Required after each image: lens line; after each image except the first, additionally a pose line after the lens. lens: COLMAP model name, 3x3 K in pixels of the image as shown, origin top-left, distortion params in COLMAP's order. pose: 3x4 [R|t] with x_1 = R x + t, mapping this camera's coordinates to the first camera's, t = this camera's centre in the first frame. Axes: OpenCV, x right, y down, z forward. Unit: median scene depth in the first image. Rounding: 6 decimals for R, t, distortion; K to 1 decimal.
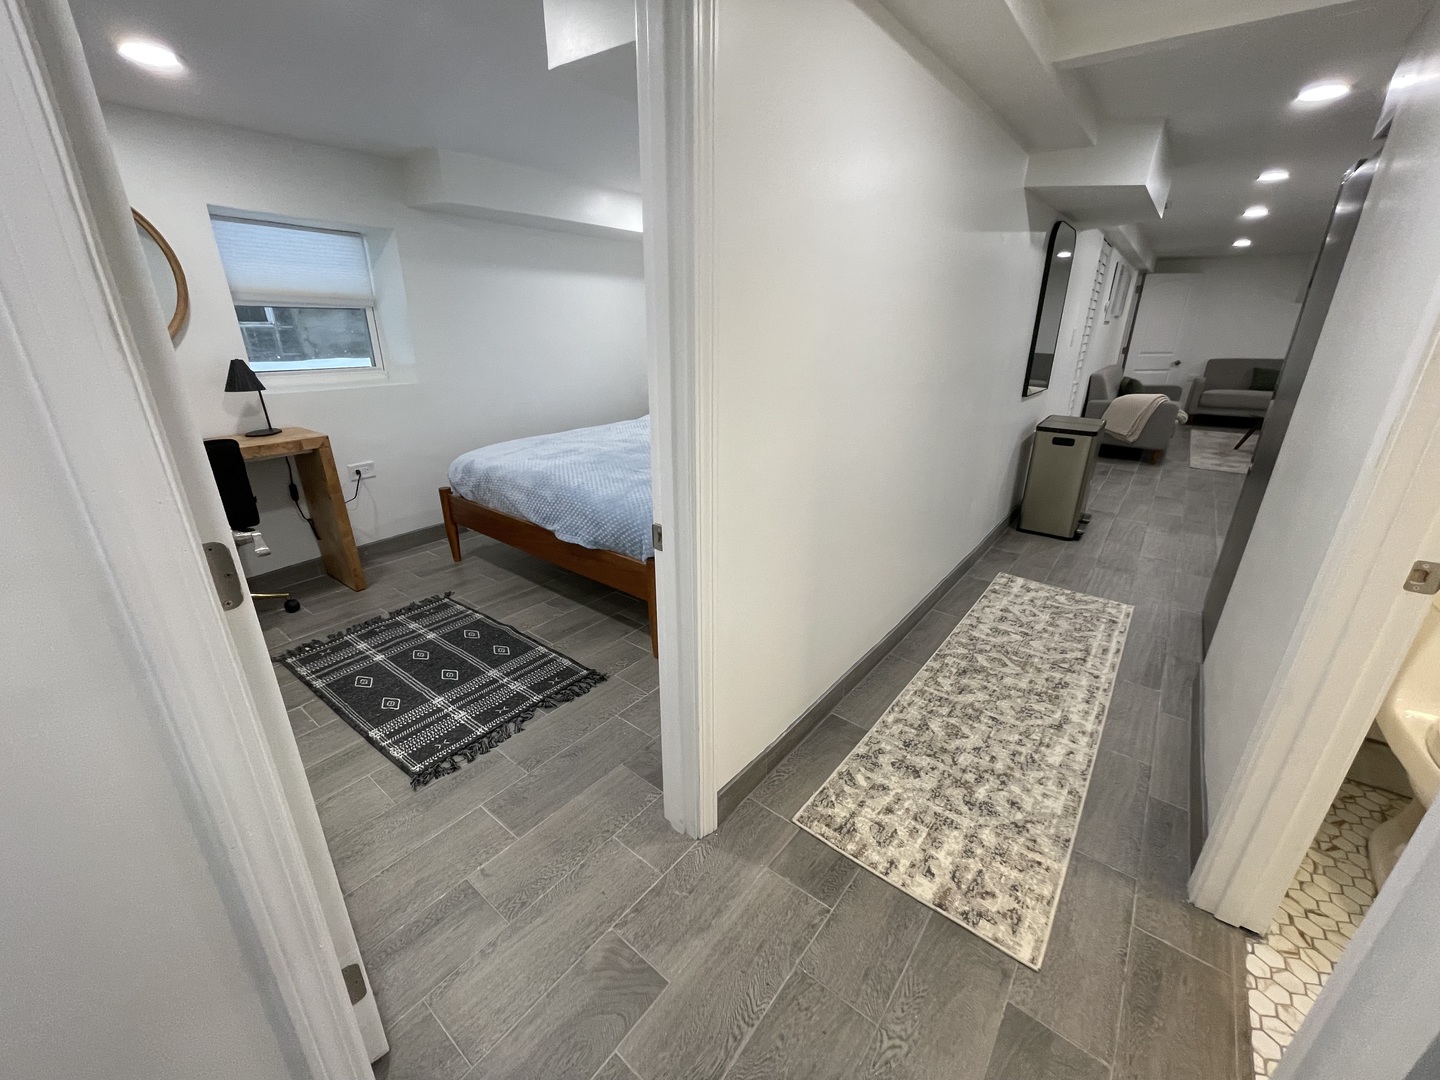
lens RADIAL K [[576.0, 0, 716.1], [0, 576.0, 546.6], [0, 0, 1]] dist [-0.006549, 0.000648]
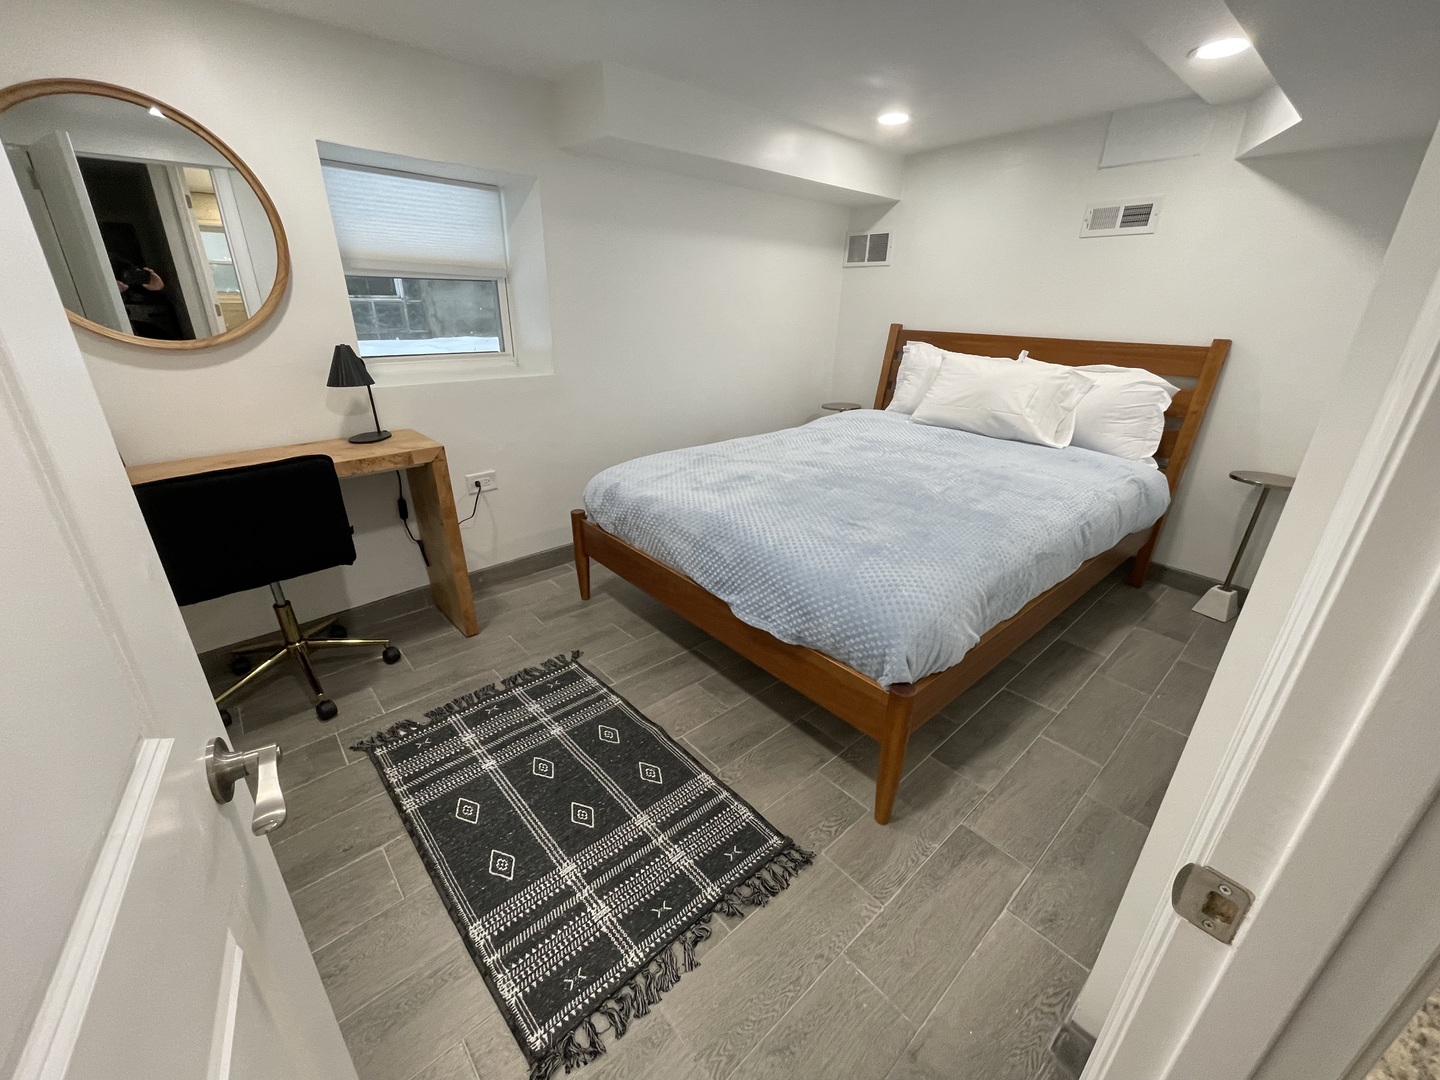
lens RADIAL K [[576.0, 0, 718.6], [0, 576.0, 545.2], [0, 0, 1]] dist [-0.006549, 0.000648]
pose [[0.985269, 0.078815, -0.151765, -0.191683], [-0.073936, 0.996556, 0.037536, -0.121846], [0.154201, -0.025762, 0.987704, 0.301227]]
